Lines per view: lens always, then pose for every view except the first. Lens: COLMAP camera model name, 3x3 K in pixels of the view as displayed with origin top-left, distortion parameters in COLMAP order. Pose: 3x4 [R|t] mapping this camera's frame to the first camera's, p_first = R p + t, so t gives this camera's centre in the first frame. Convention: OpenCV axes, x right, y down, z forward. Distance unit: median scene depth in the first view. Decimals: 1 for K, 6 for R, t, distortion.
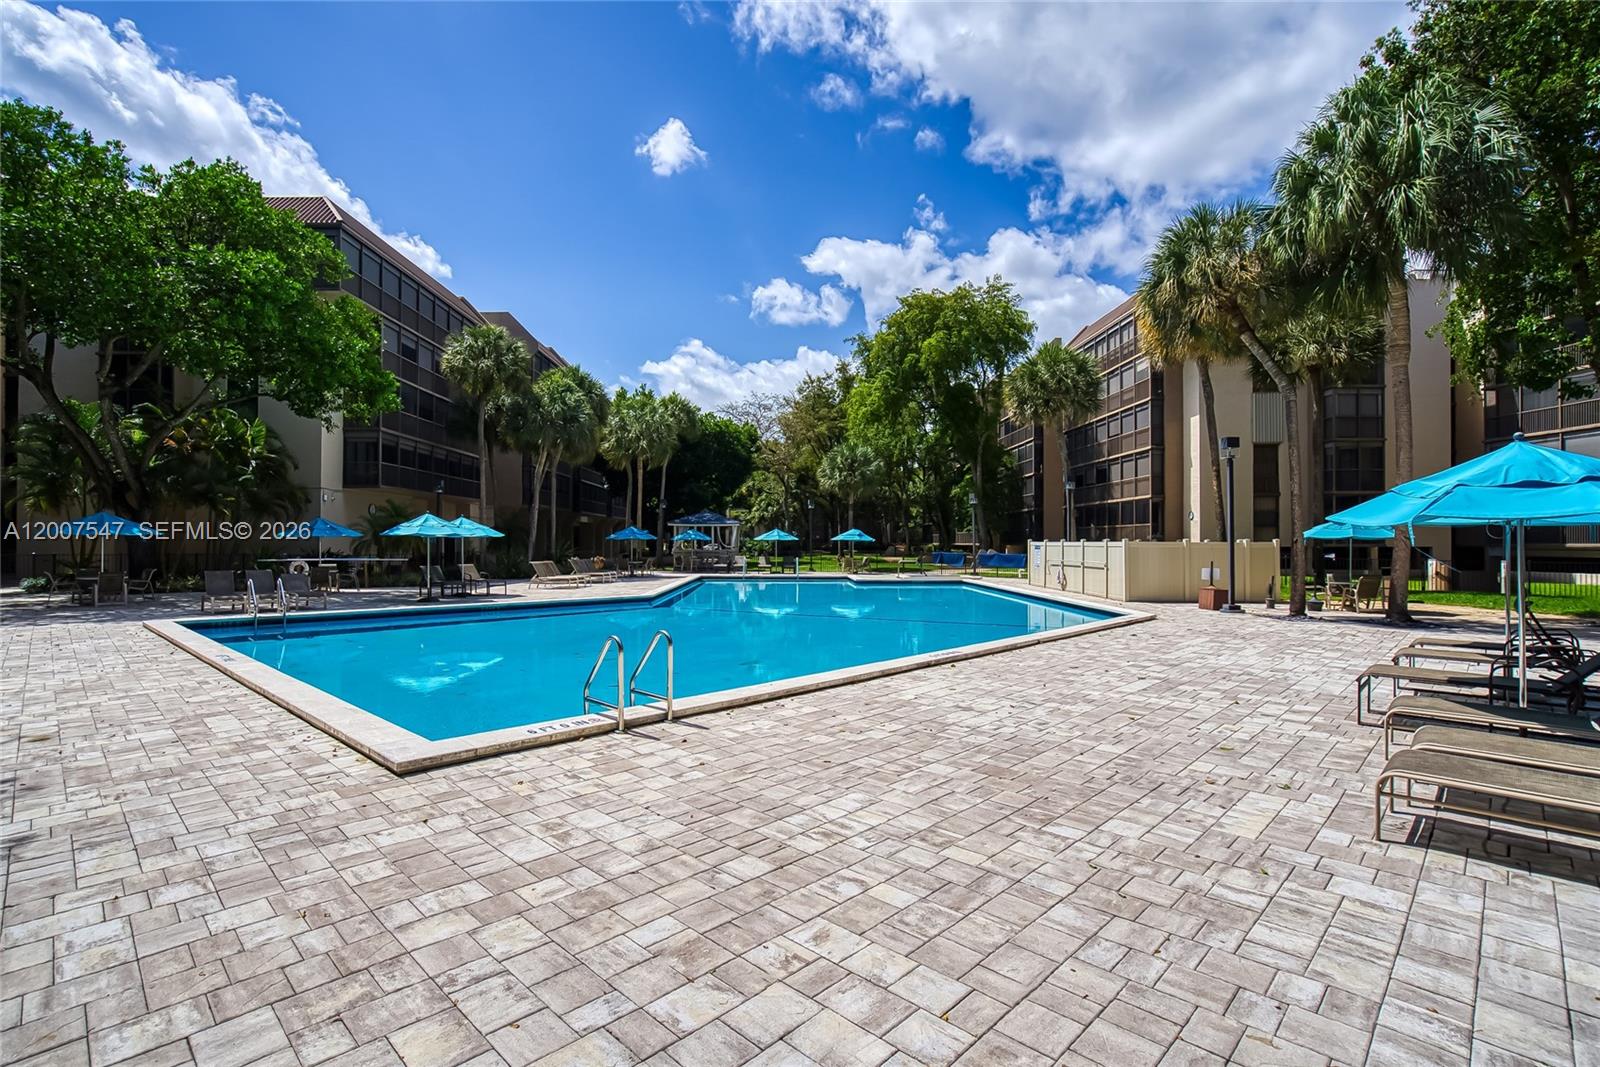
lens RADIAL K [[726.3, 0, 800.0], [0, 726.3, 533.5], [0, 0, 1]] dist [0.000202, -0.000250]
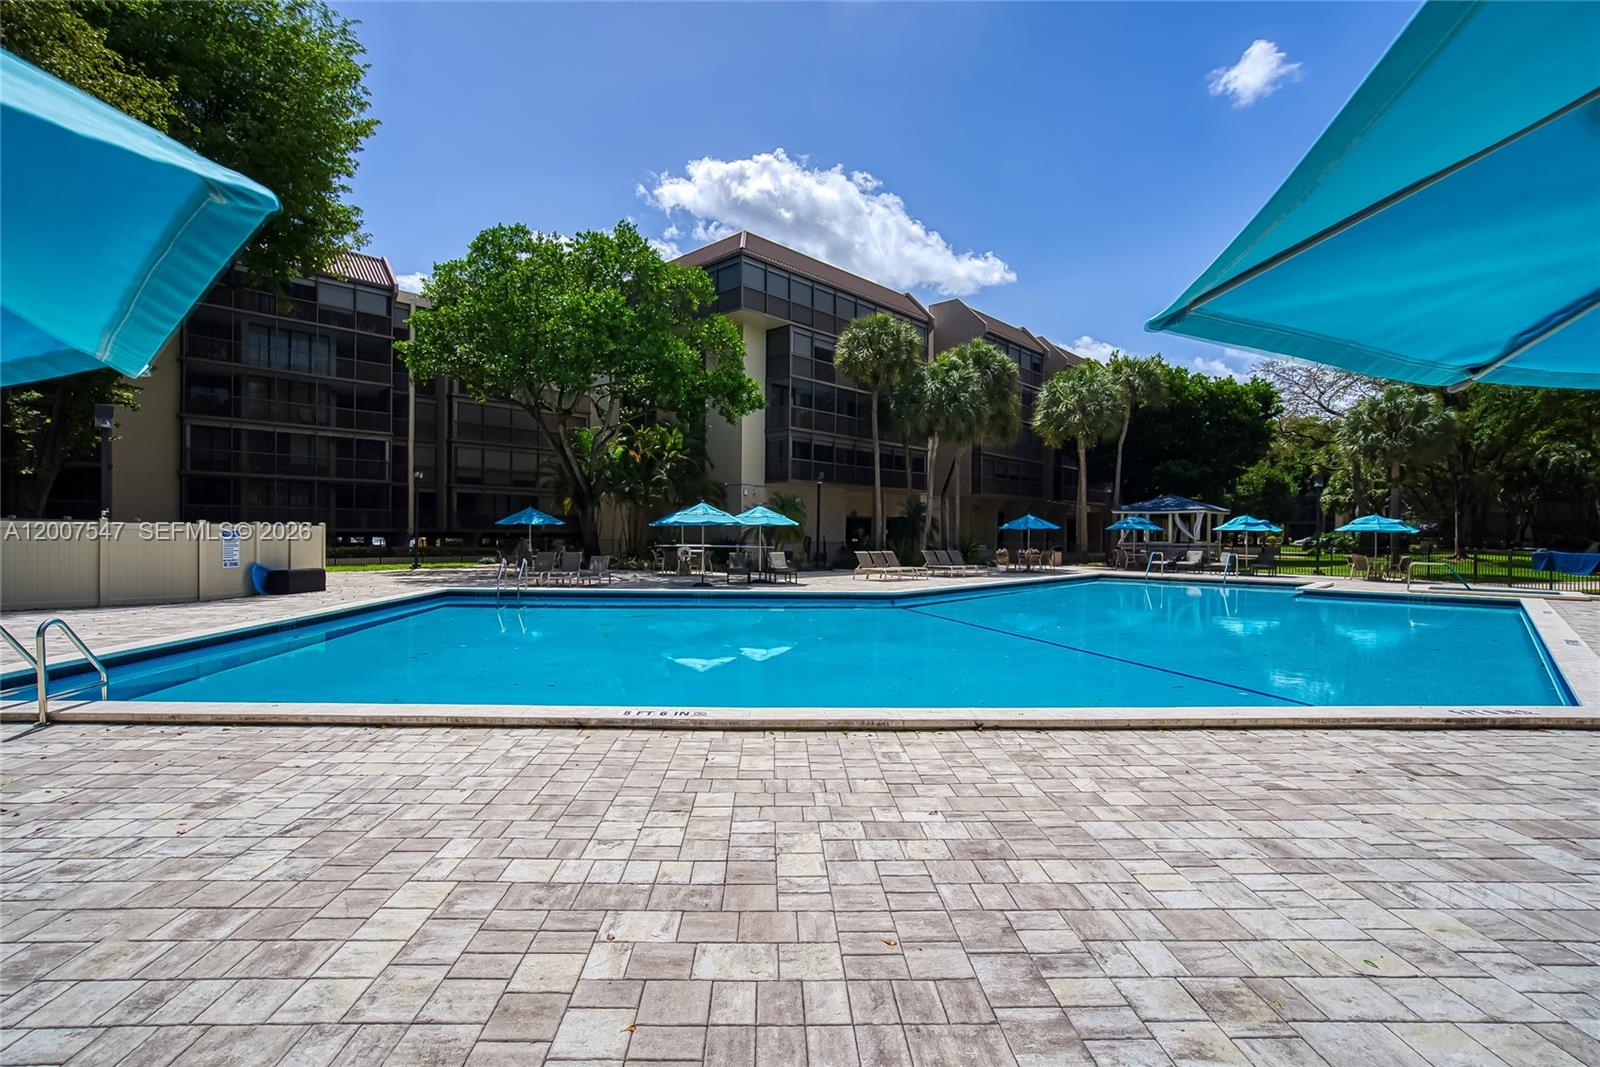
lens RADIAL K [[726.3, 0, 800.0], [0, 726.3, 533.5], [0, 0, 1]] dist [0.000202, -0.000250]
pose [[0.741771, 0.005693, -0.670629, 0.131046], [0.002686, 0.999931, 0.011459, 0.002274], [0.670647, -0.010301, 0.741705, 0.147506]]
